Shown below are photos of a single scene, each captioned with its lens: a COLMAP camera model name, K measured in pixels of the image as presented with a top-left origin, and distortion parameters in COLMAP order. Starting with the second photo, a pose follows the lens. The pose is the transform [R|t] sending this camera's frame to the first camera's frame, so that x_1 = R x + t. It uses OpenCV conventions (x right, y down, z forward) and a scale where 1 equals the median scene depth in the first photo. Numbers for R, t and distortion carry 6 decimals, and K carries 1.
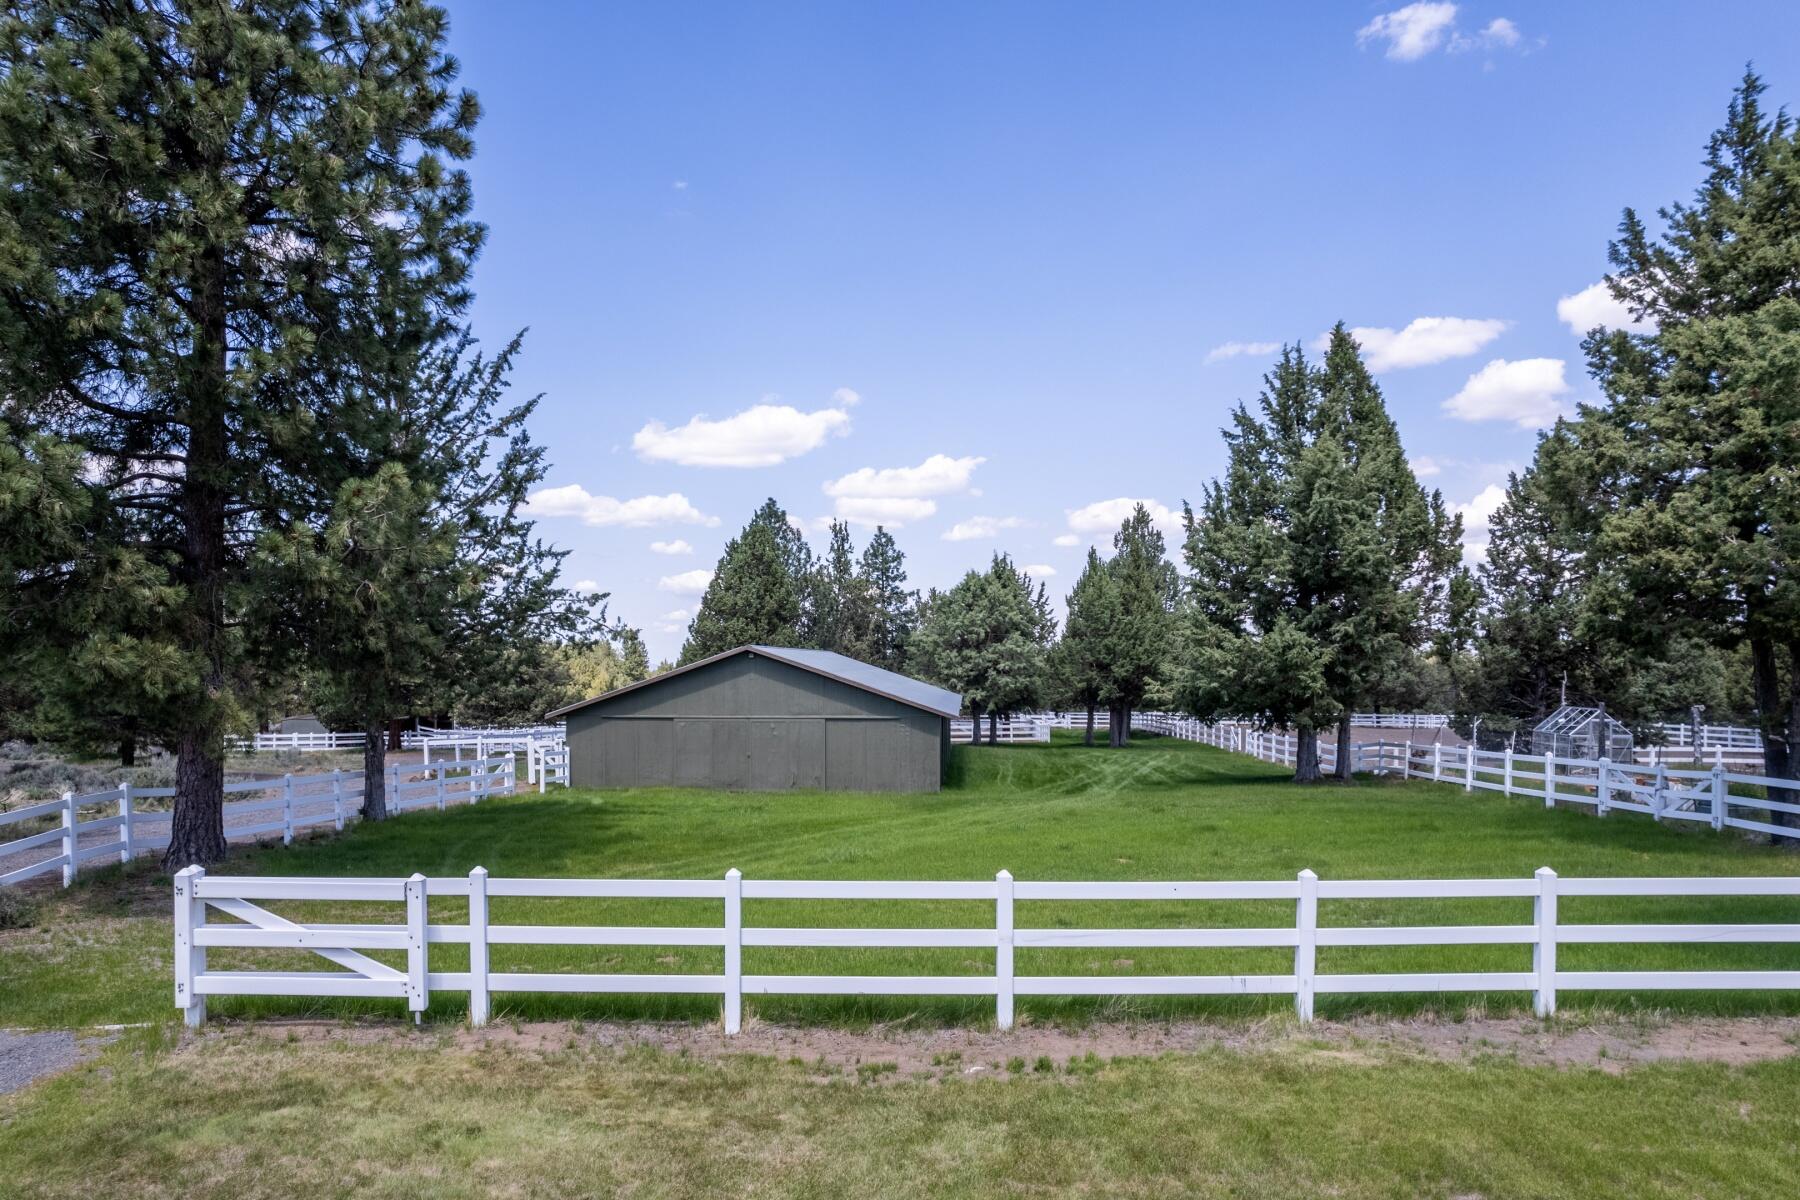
lens RADIAL K [[1176.0, 0, 900.0], [0, 1176.0, 600.0], [0, 0, 1]] dist [-0.010348, -0.002450]
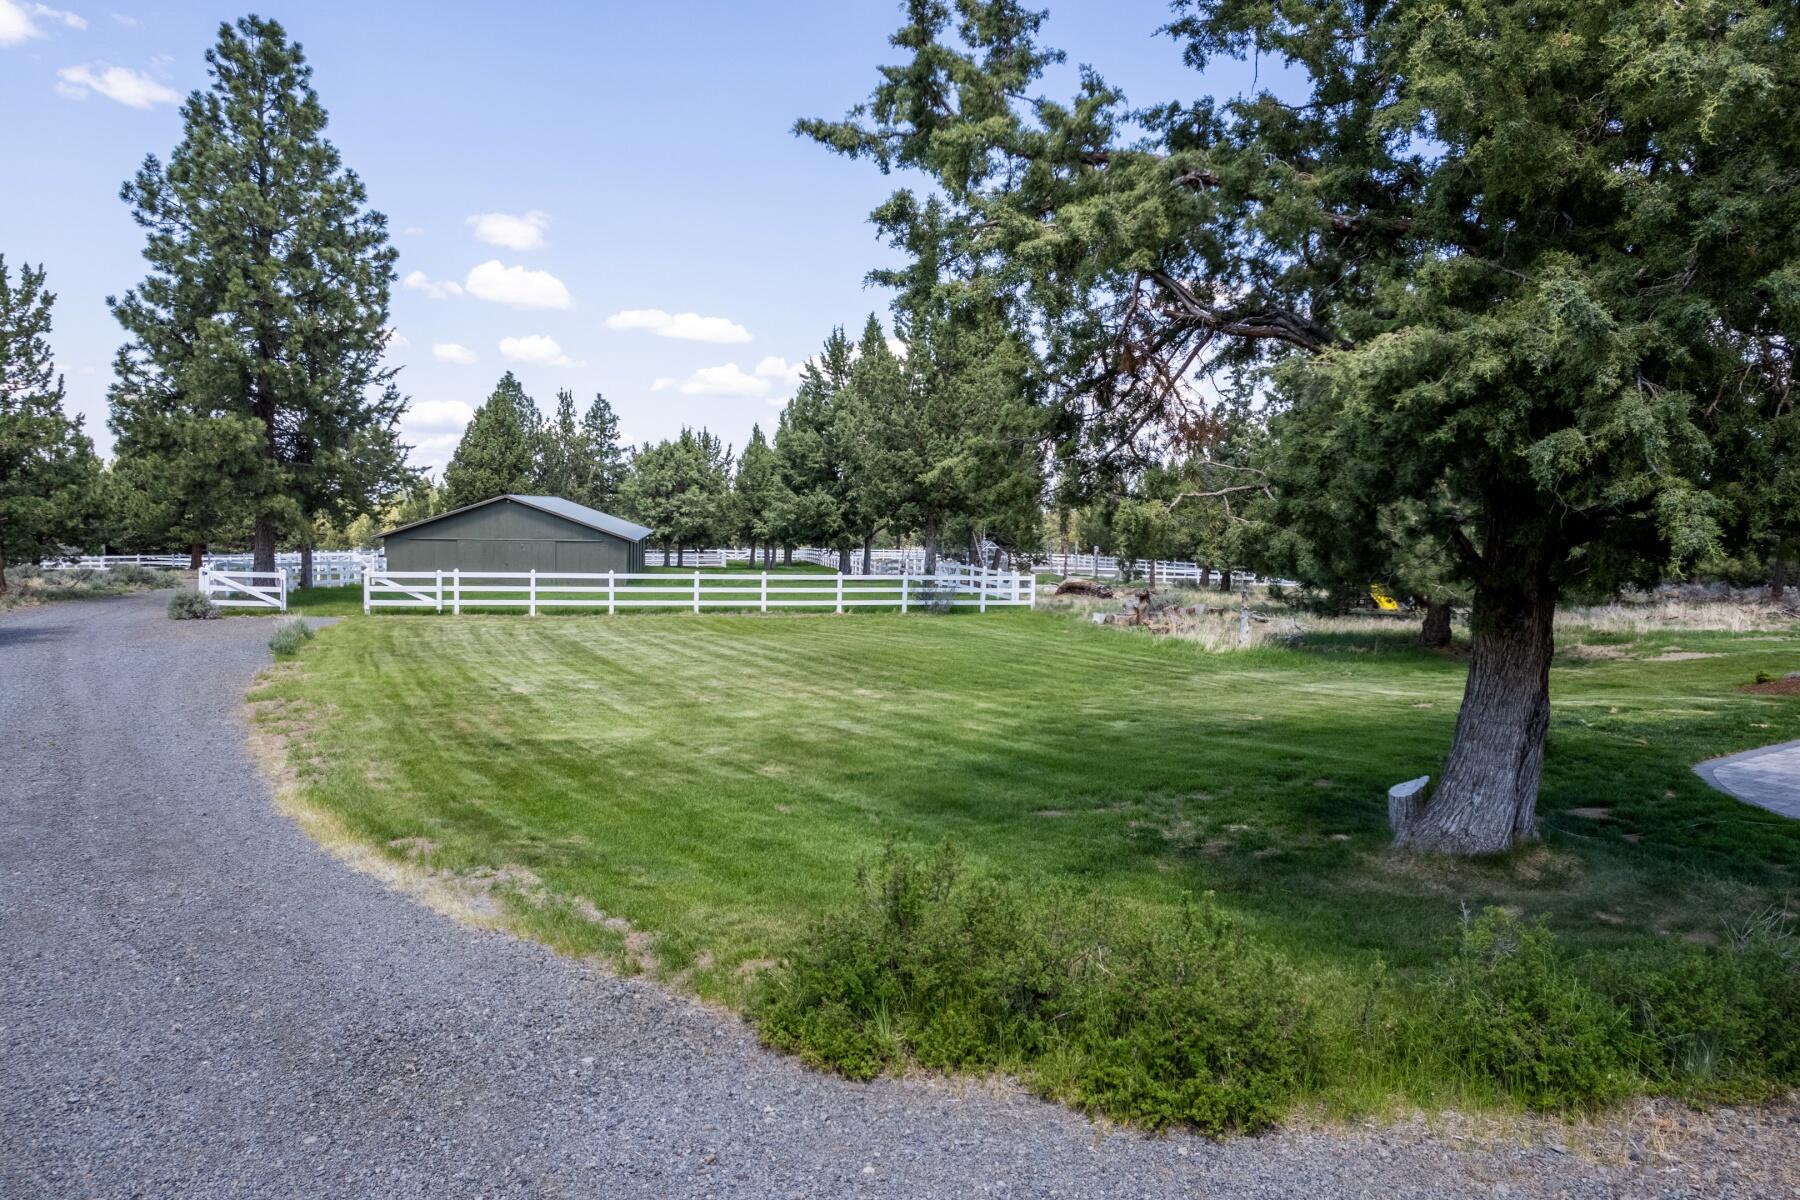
lens RADIAL K [[1183.5, 0, 900.0], [0, 1183.5, 600.0], [0, 0, 1]] dist [-0.091638, -0.000730]
pose [[0.974430, 0.004072, 0.224653, 0.022235], [-0.033935, 0.991034, 0.129231, -0.027294], [-0.222113, -0.133550, 0.965831, -0.418290]]
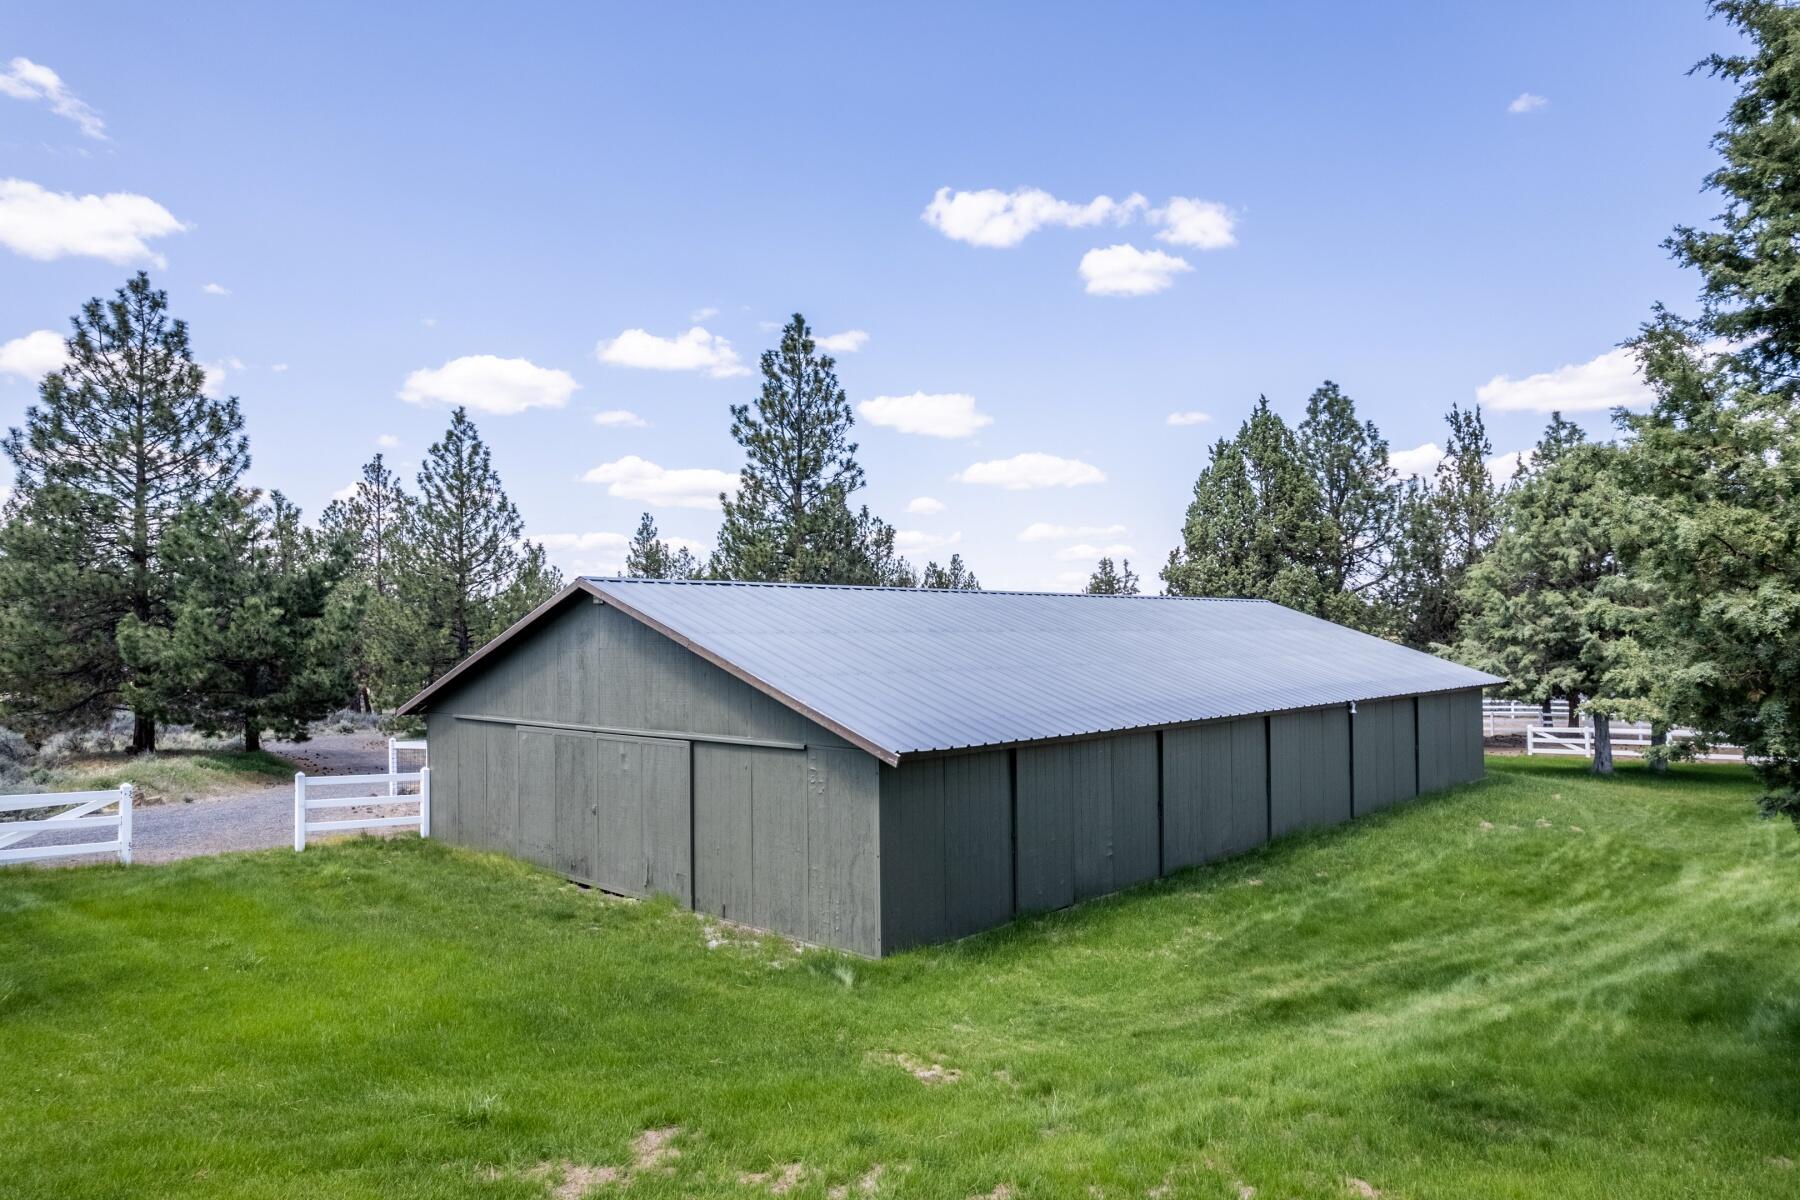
lens RADIAL K [[1176.0, 0, 900.0], [0, 1176.0, 600.0], [0, 0, 1]] dist [-0.010348, -0.002450]
pose [[0.787554, -0.021681, -0.615864, 0.150304], [0.039639, 0.999094, 0.015518, 0.026866], [0.614969, -0.036633, 0.787700, 0.413919]]
